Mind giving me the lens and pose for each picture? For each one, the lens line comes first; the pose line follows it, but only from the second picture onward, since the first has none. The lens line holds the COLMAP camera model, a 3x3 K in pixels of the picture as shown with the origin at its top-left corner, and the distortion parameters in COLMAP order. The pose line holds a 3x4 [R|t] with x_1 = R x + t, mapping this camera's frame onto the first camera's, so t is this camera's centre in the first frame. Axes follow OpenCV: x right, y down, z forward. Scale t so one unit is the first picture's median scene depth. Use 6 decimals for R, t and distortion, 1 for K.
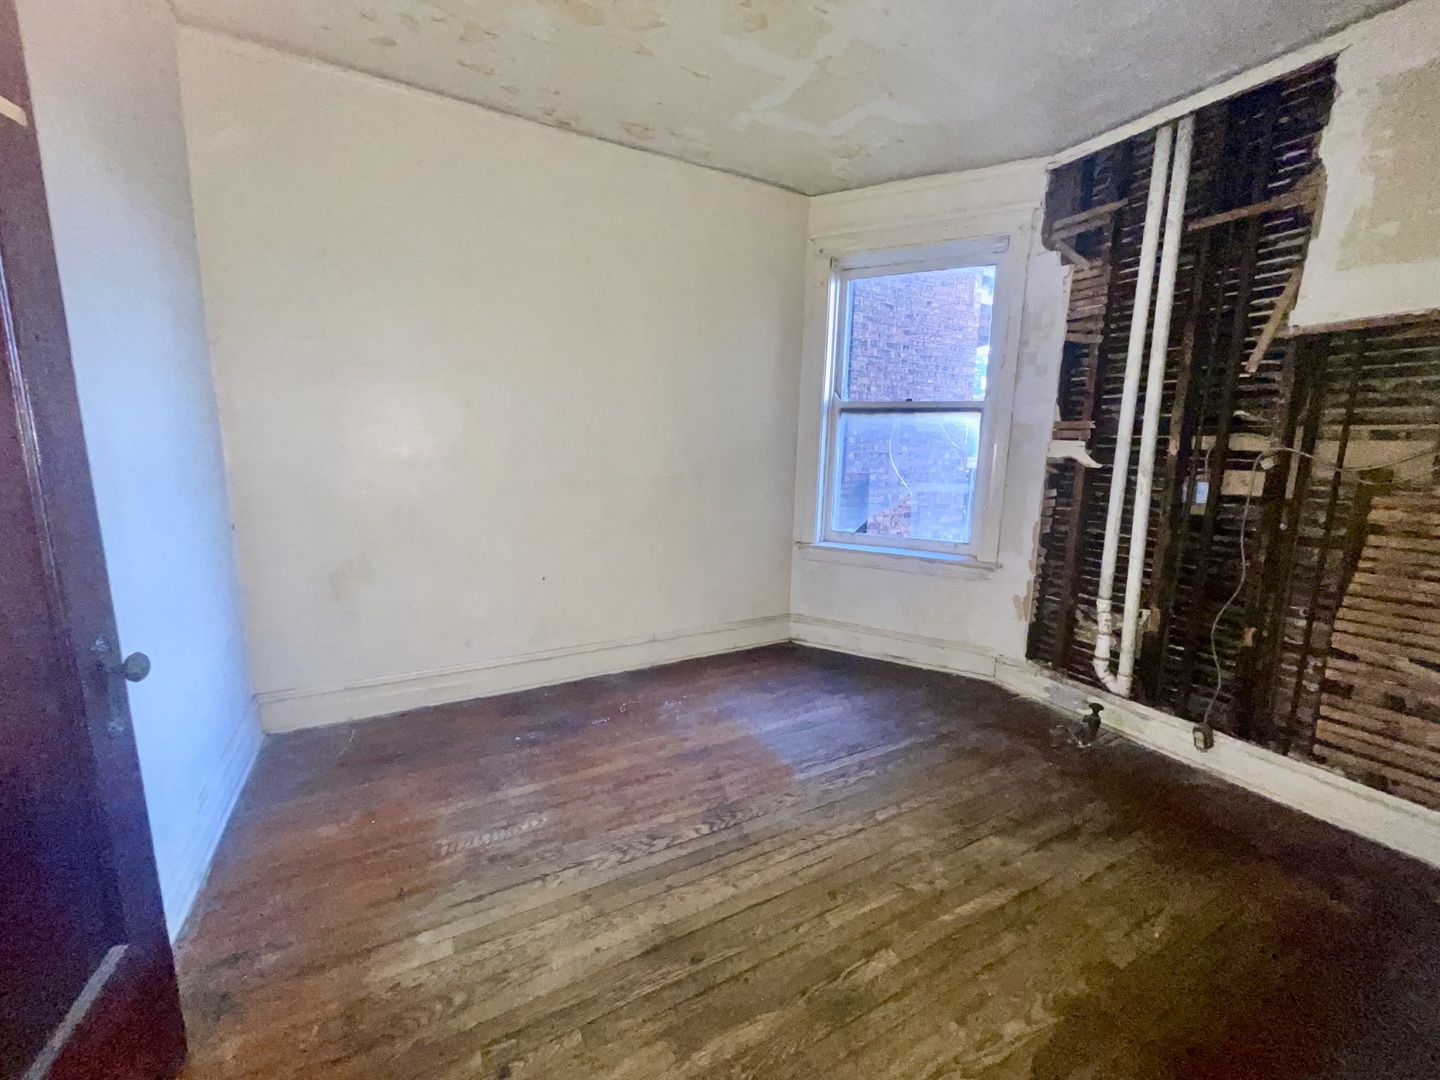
lens RADIAL K [[581.8, 0, 720.0], [0, 581.8, 540.0], [0, 0, 1]] dist [-0.002712, 0.000117]
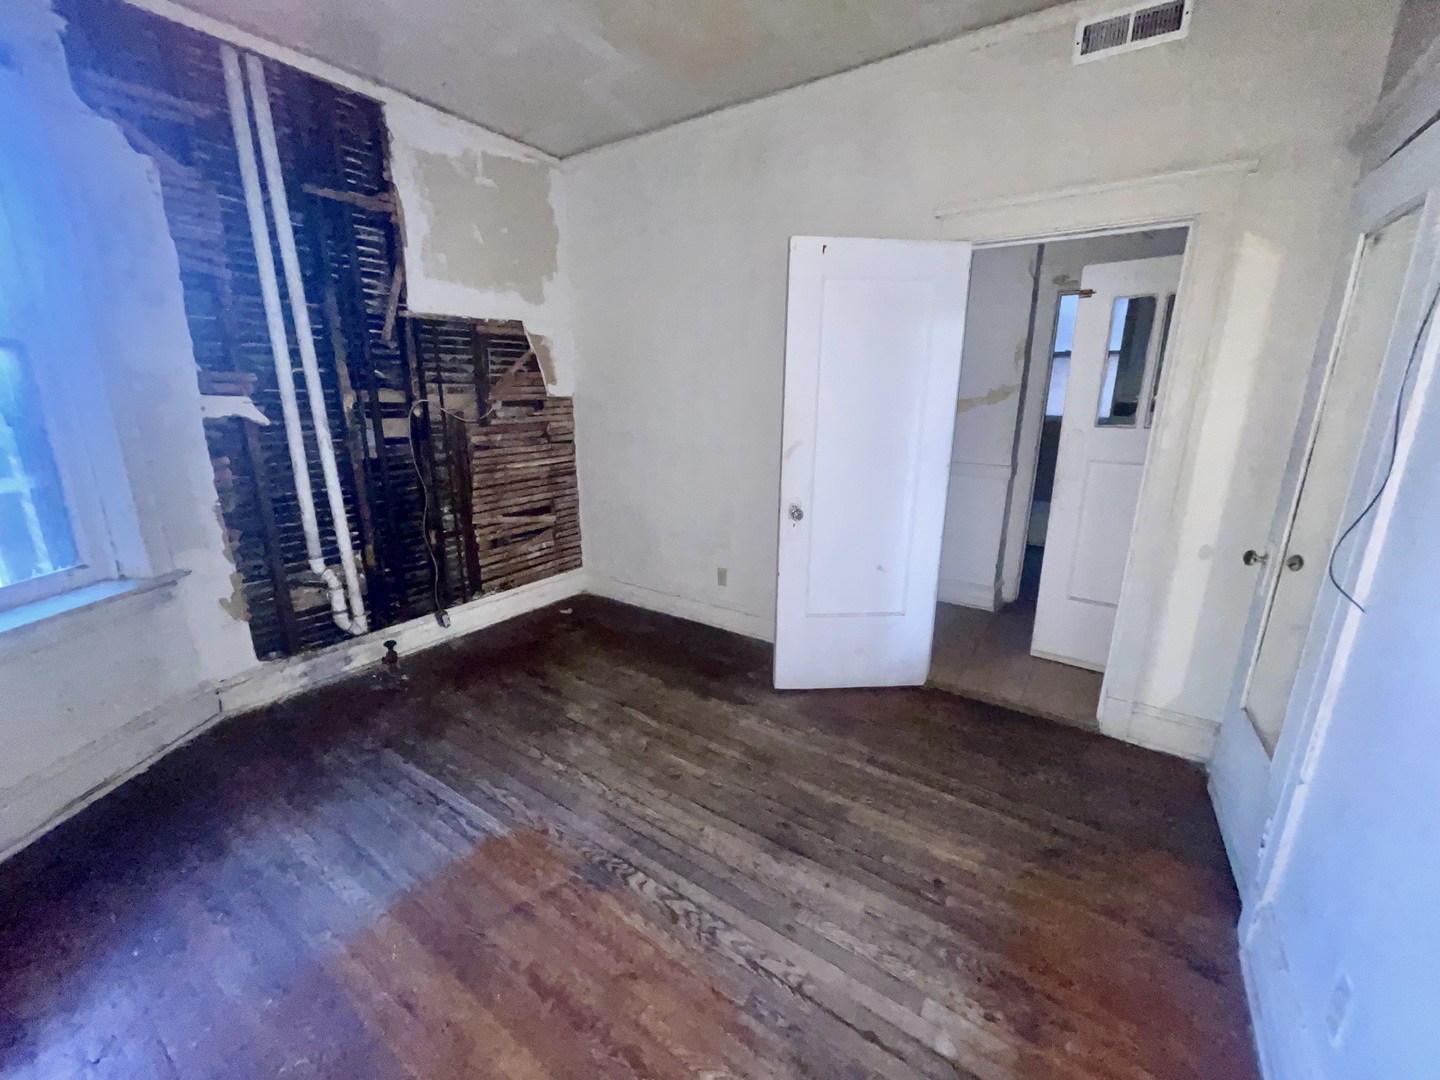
lens RADIAL K [[581.8, 0, 720.0], [0, 581.8, 540.0], [0, 0, 1]] dist [-0.002712, 0.000117]
pose [[-0.450241, -0.242802, 0.859261, -0.593750], [0.130904, 0.933973, 0.332505, -0.201027], [-0.883259, 0.262188, -0.388730, 0.935166]]
